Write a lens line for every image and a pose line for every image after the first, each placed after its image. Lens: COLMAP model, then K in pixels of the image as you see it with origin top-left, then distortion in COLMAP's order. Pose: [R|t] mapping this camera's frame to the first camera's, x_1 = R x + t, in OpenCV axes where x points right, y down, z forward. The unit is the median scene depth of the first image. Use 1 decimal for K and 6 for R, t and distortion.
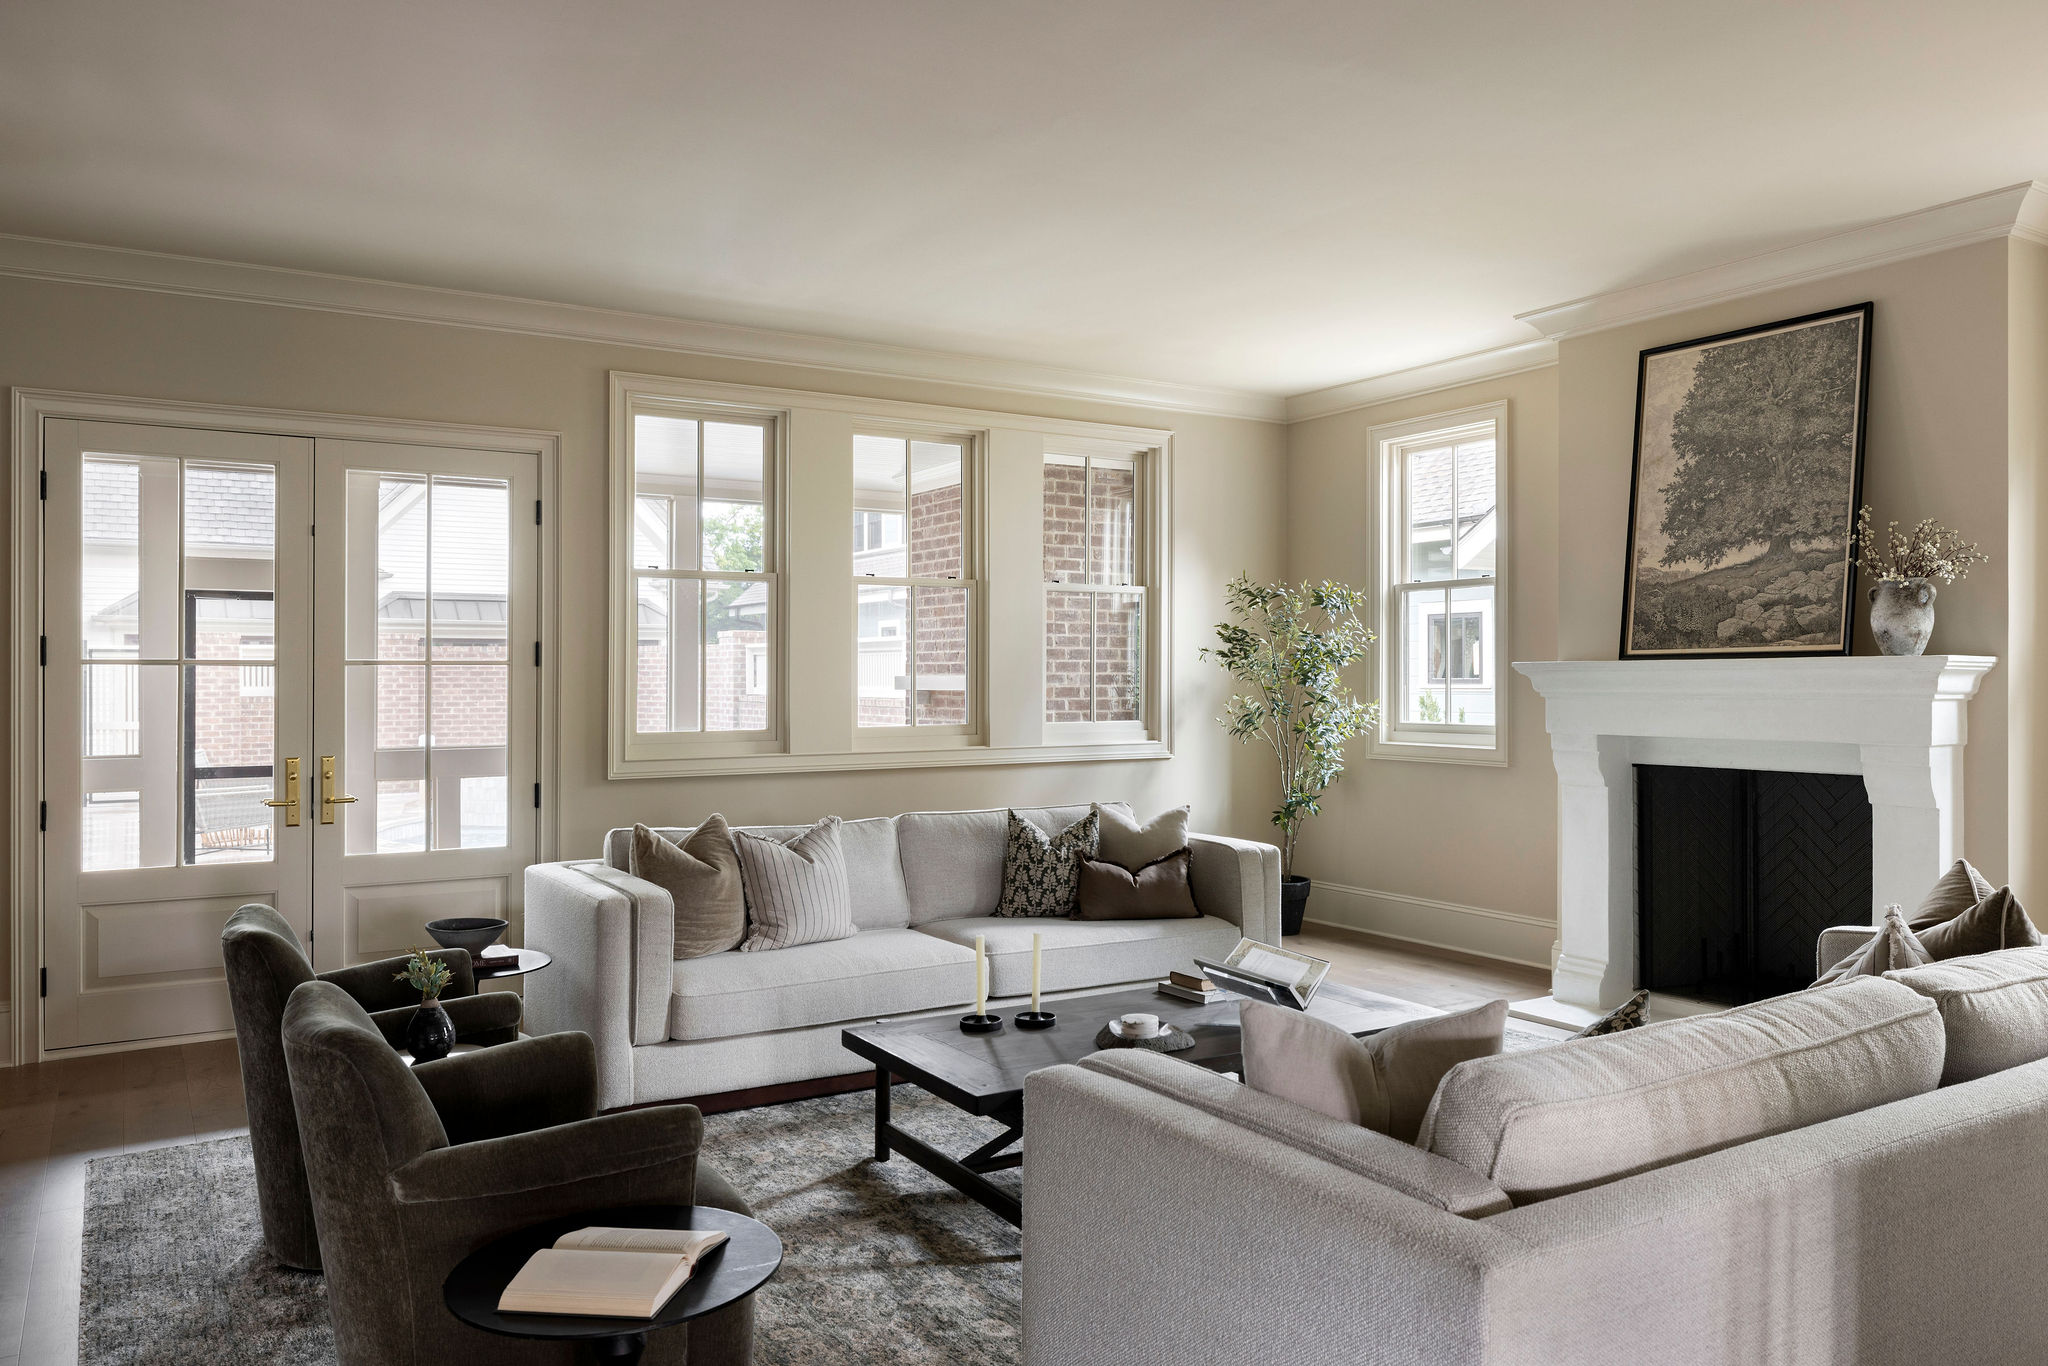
lens RADIAL K [[1491.9, 0, 1023.7], [0, 1491.9, 681.3], [0, 0, 1]] dist [0.000882, 0.000537]
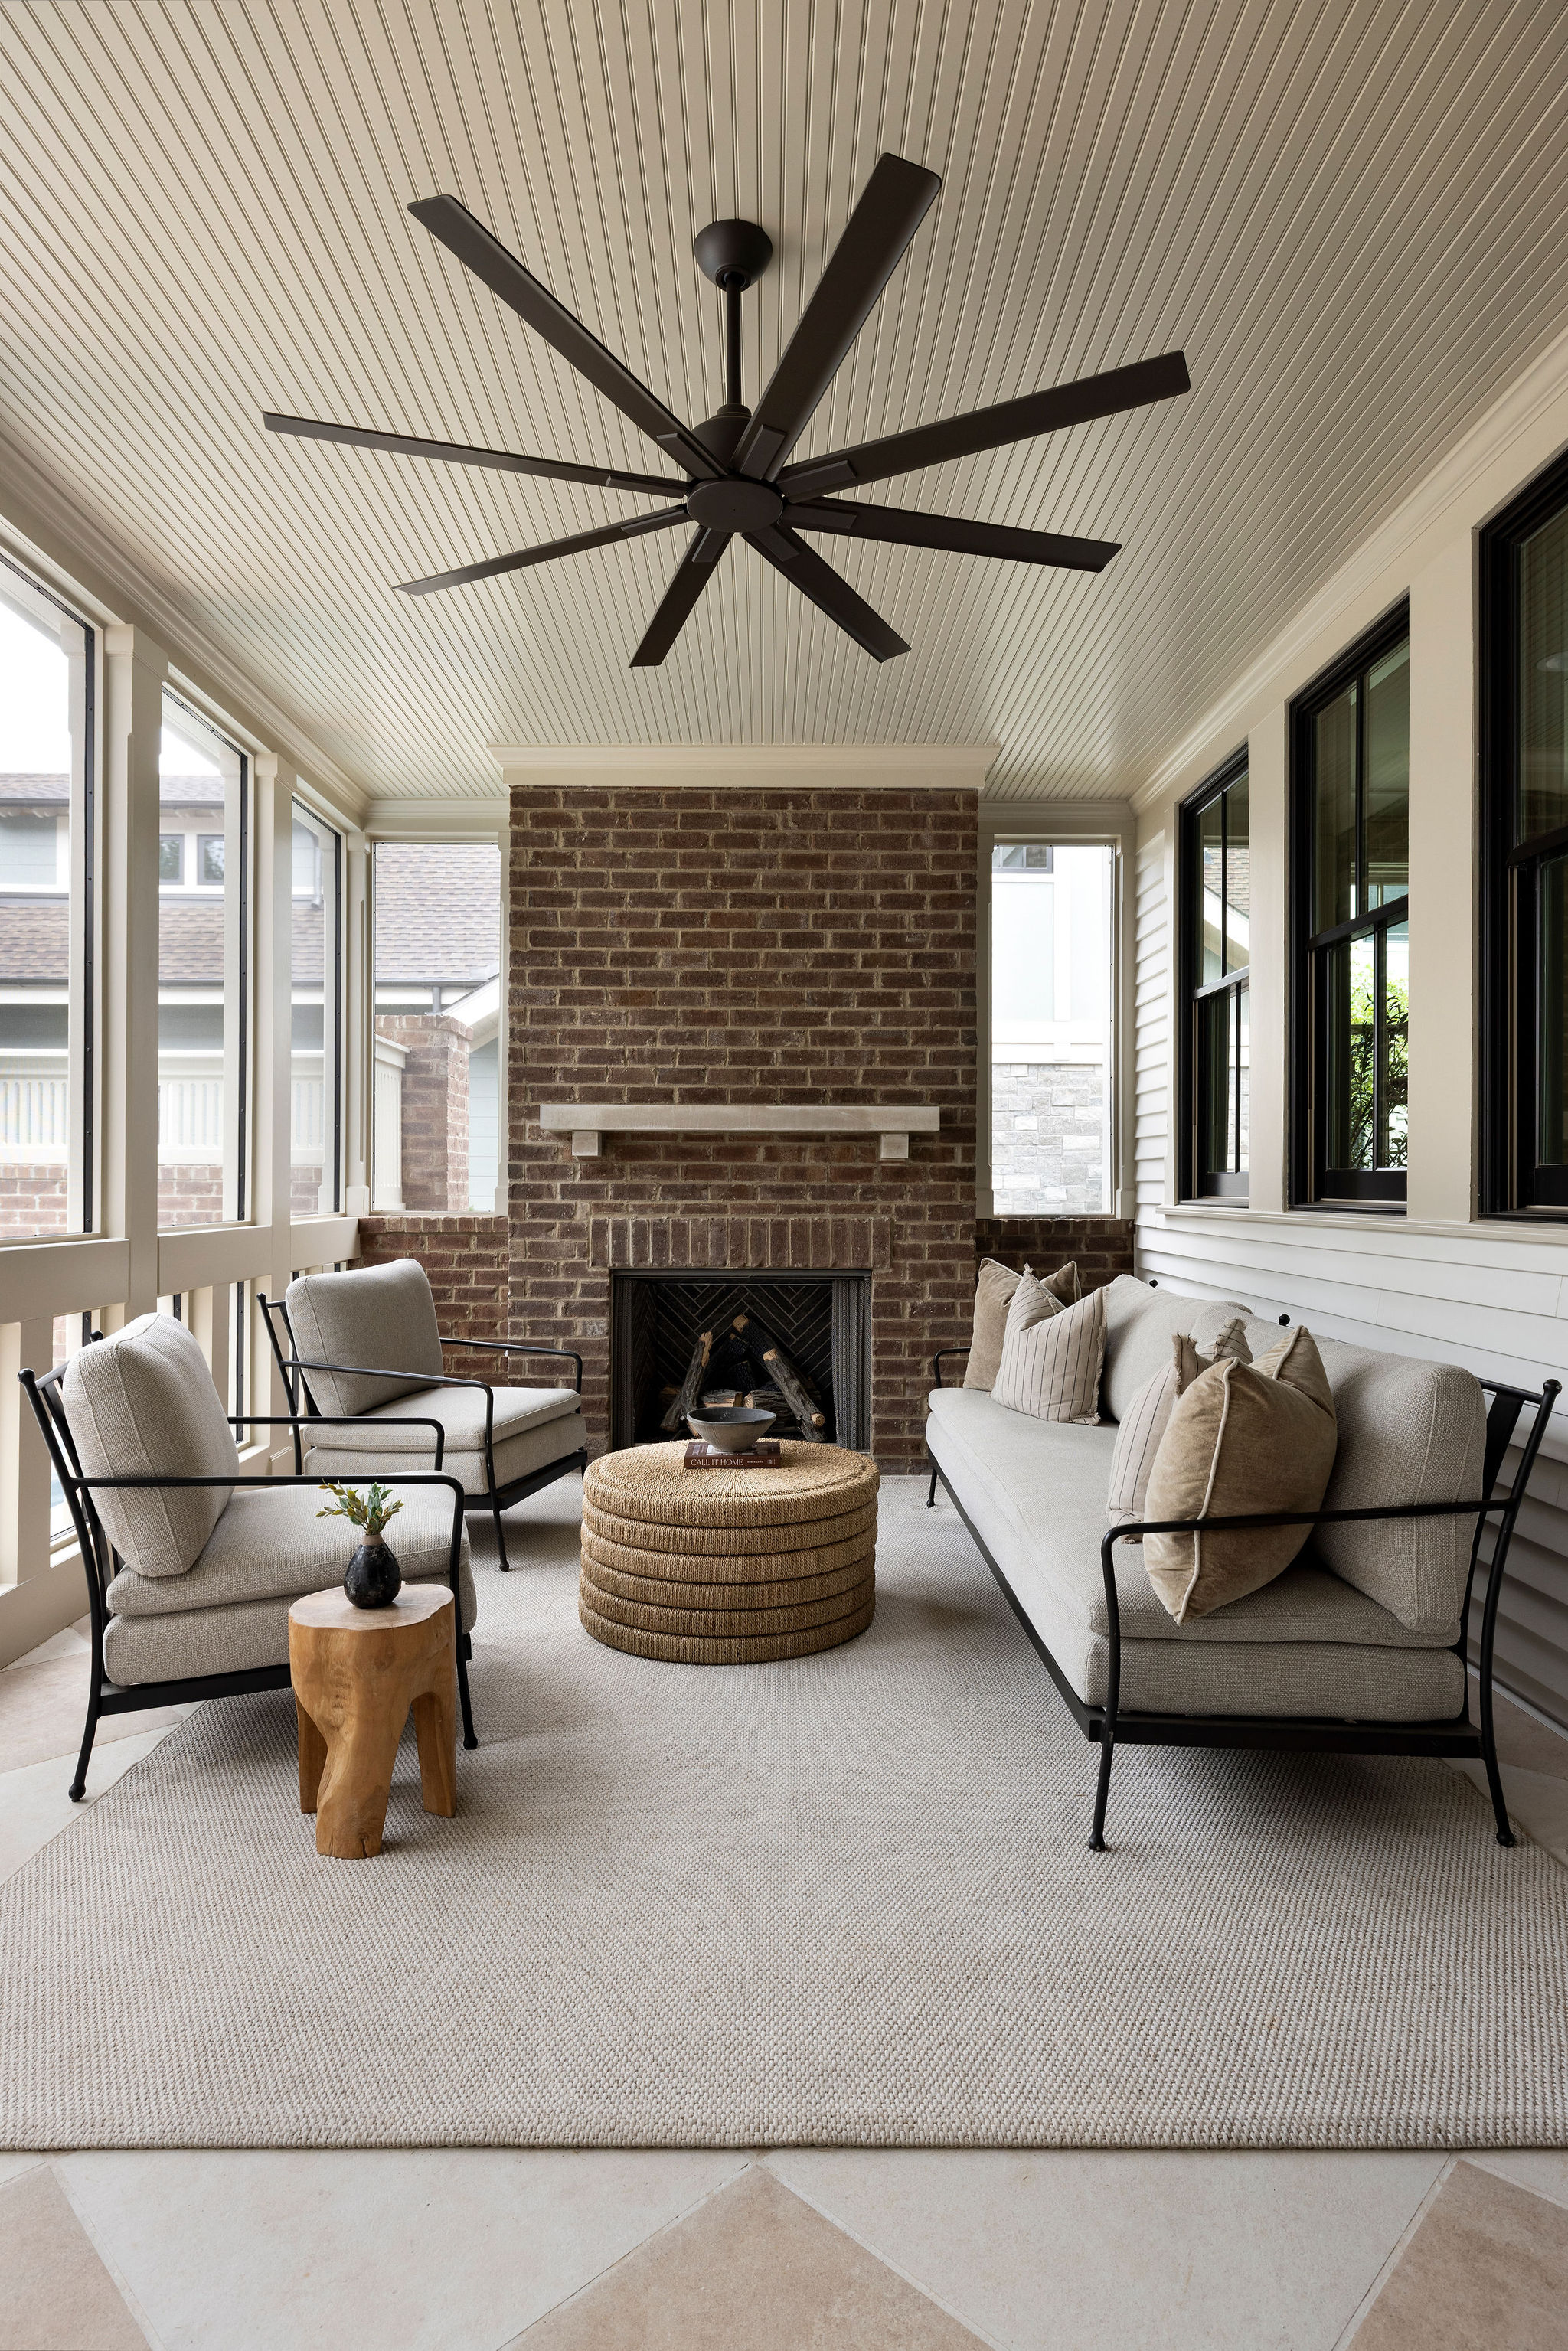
lens RADIAL K [[1263.3, 0, 782.2], [0, 1263.3, 1179.9], [0, 0, 1]] dist [-0.000005, -0.000036]
pose [[0.513613, 0.004654, 0.858009, -0.448691], [-0.001633, 0.999989, -0.004446, 0.026621], [-0.858020, 0.000883, 0.513615, 0.694553]]
